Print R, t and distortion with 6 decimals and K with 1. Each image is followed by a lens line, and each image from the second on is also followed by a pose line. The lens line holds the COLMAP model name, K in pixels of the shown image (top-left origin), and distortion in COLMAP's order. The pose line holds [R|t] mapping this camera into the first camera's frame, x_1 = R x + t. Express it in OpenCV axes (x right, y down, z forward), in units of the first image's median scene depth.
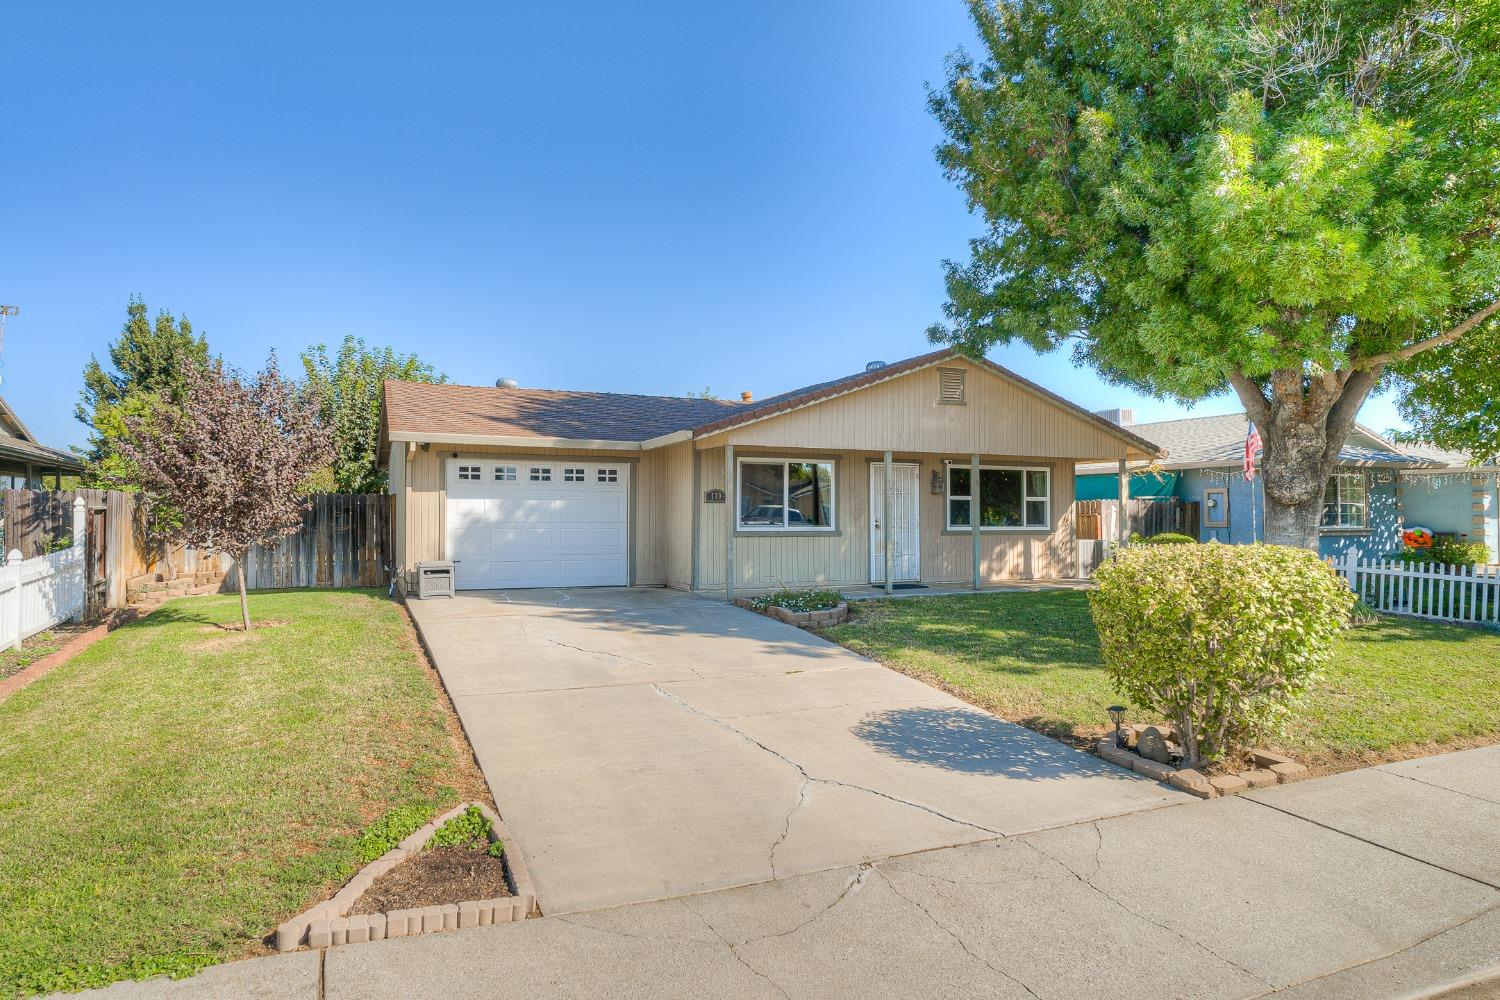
lens RADIAL K [[903.7, 0, 742.8], [0, 903.7, 447.5], [0, 0, 1]] dist [-0.068392, 0.045296]
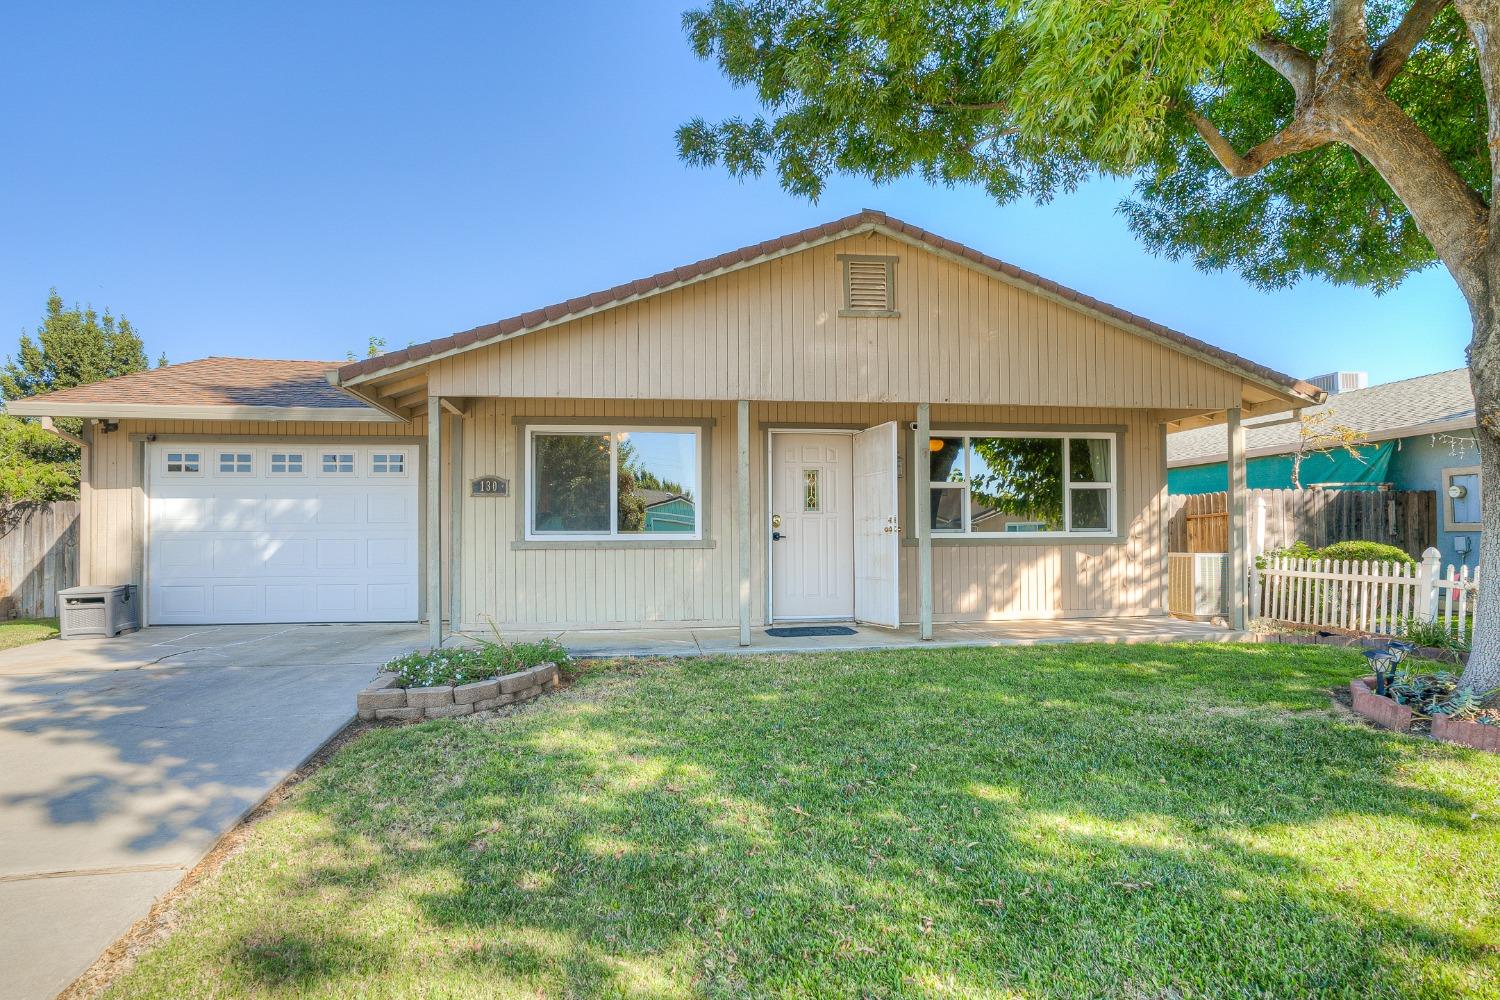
lens RADIAL K [[858.9, 0, 752.6], [0, 858.9, 491.0], [0, 0, 1]] dist [-0.060355, 0.035374]
pose [[0.961710, -0.025361, -0.272894, 0.301121], [0.030803, 0.999402, 0.015678, 0.051109], [0.272334, -0.023484, 0.961916, 0.443211]]
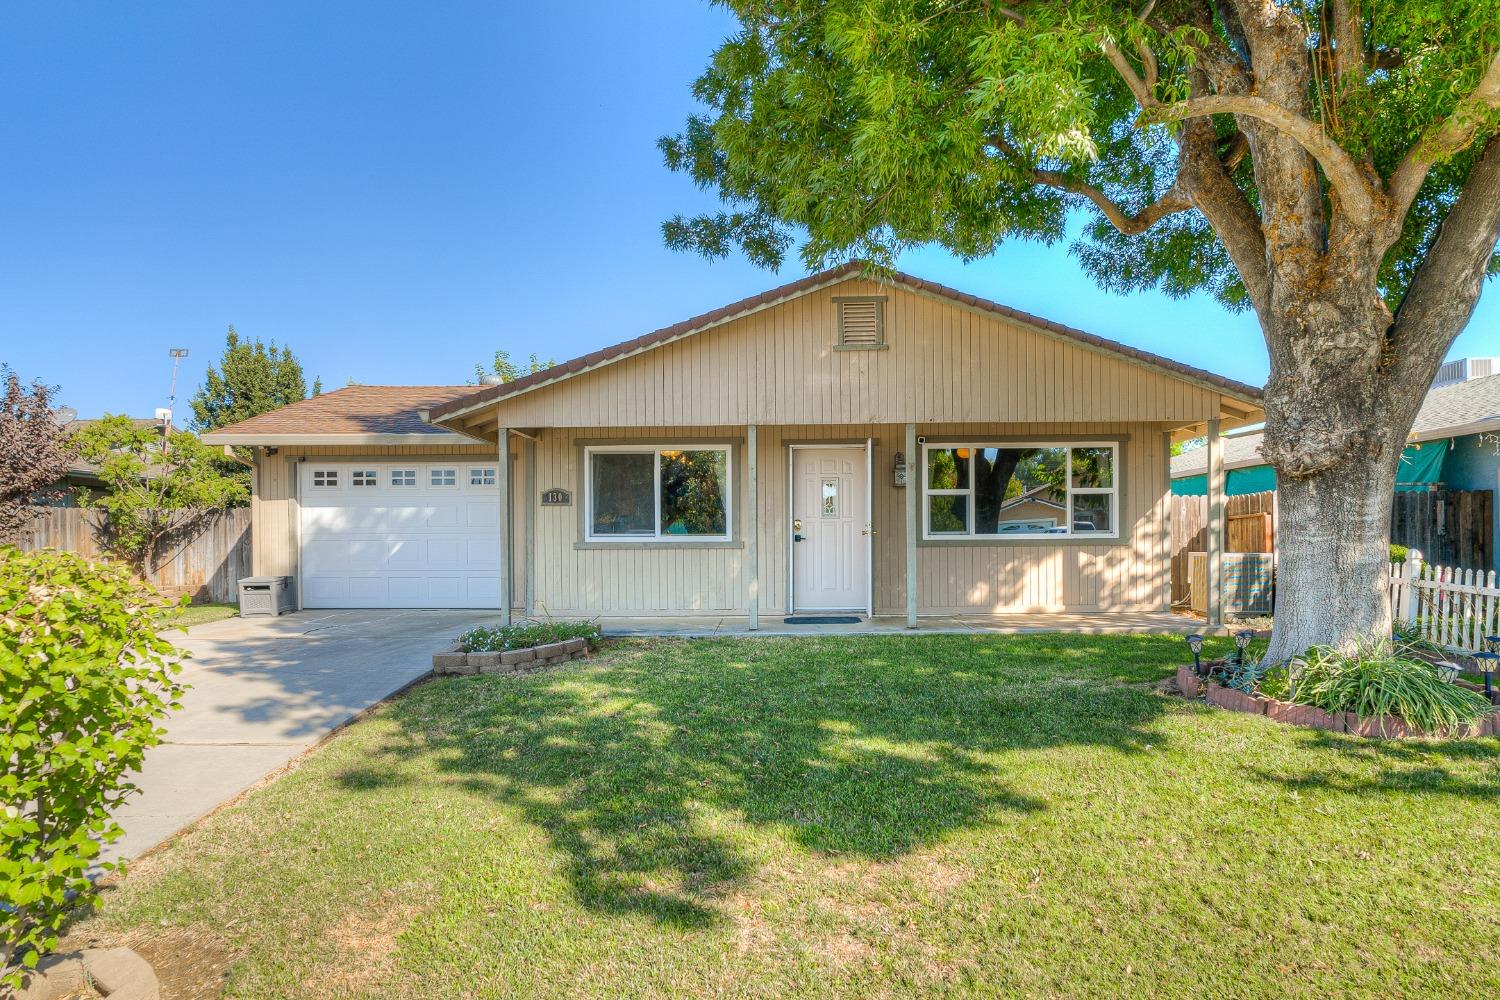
lens RADIAL K [[910.3, 0, 750.0], [0, 910.3, 500.0], [0, 0, 1]] dist [-0.066493, 0.001596]
pose [[0.902689, -0.026568, -0.429472, 0.435037], [0.042710, 0.998695, 0.027990, 0.039762], [0.428168, -0.043609, 0.902646, 0.347277]]
